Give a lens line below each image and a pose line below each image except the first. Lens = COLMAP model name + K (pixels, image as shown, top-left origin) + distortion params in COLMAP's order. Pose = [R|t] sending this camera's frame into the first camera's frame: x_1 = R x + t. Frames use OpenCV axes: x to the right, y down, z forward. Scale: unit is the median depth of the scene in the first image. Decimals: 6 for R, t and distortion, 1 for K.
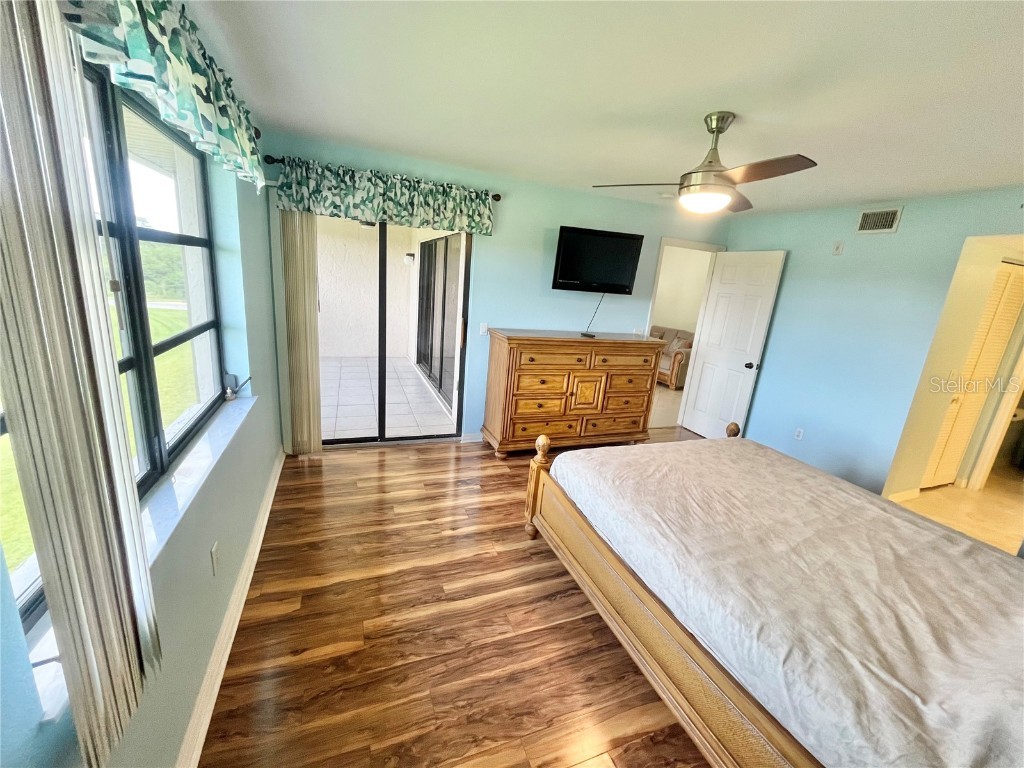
lens RADIAL K [[416.6, 0, 507.5], [0, 416.6, 380.7], [0, 0, 1]] dist [-0.004873, 0.000582]
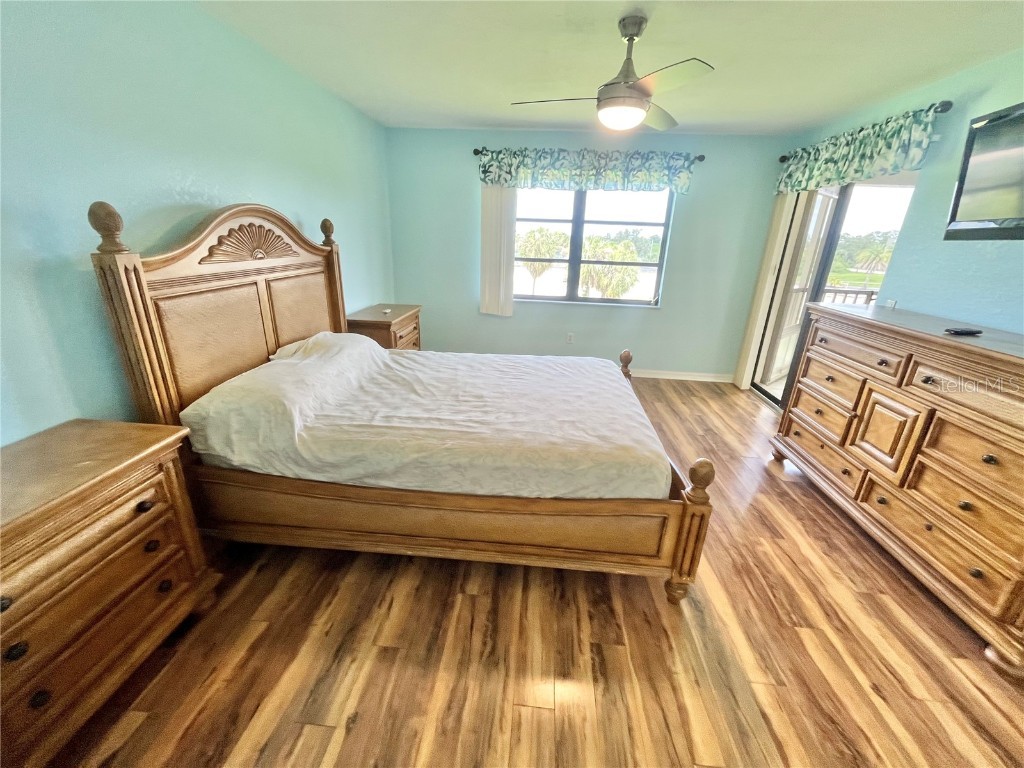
lens RADIAL K [[416.6, 0, 509.6], [0, 416.6, 387.4], [0, 0, 1]] dist [-0.004873, 0.000582]
pose [[-0.437064, 0.217473, -0.872743, 0.892960], [-0.287136, 0.885817, 0.364527, -0.079270], [0.852366, 0.409918, -0.324714, 0.764466]]
